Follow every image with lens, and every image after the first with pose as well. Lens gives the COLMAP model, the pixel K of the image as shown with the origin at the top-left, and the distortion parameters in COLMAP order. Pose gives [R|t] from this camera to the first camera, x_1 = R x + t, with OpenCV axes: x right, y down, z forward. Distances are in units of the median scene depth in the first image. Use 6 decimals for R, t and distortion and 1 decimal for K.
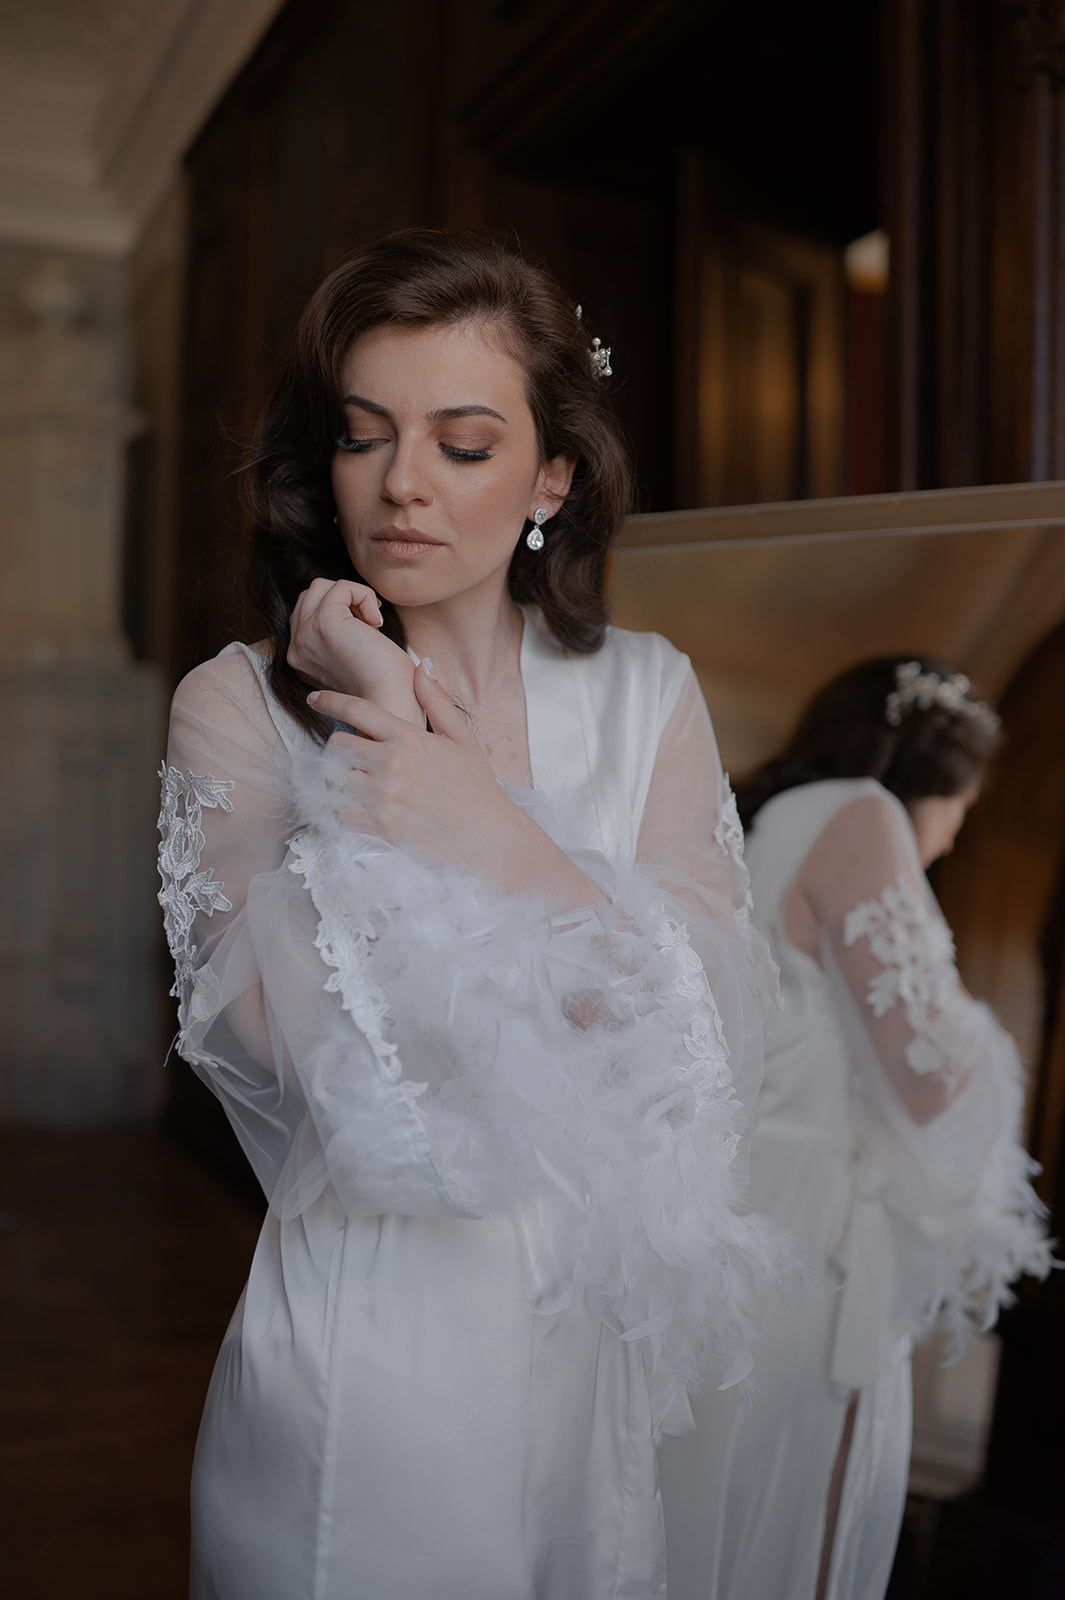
lens RADIAL K [[1509.8, 0, 532.2], [0, 1509.8, 798.4], [0, 0, 1]] dist [0.044031, 0.000000]
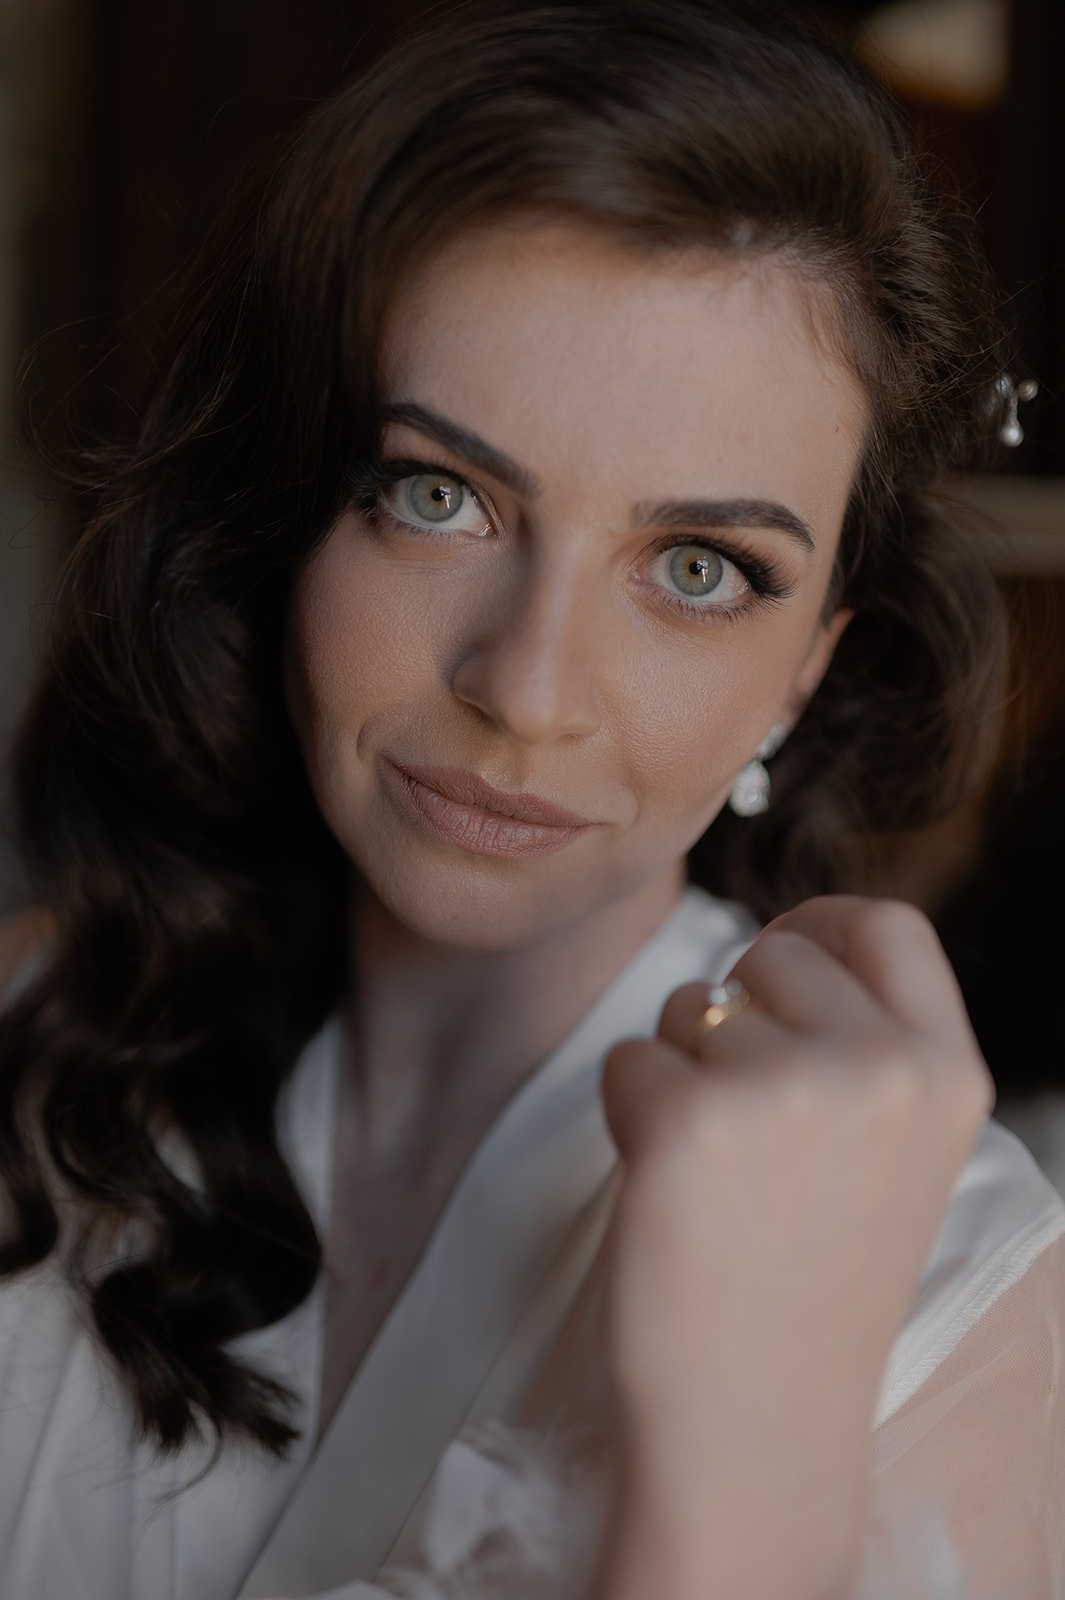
lens RADIAL K [[1509.8, 0, 531.9], [0, 1509.8, 802.2], [0, 0, 1]] dist [0.044031, 0.000000]
pose [[0.976370, 0.136625, 0.167439, -0.139383], [-0.149478, 0.986515, 0.066669, -0.200274], [-0.156072, -0.090122, 0.983626, 0.633700]]
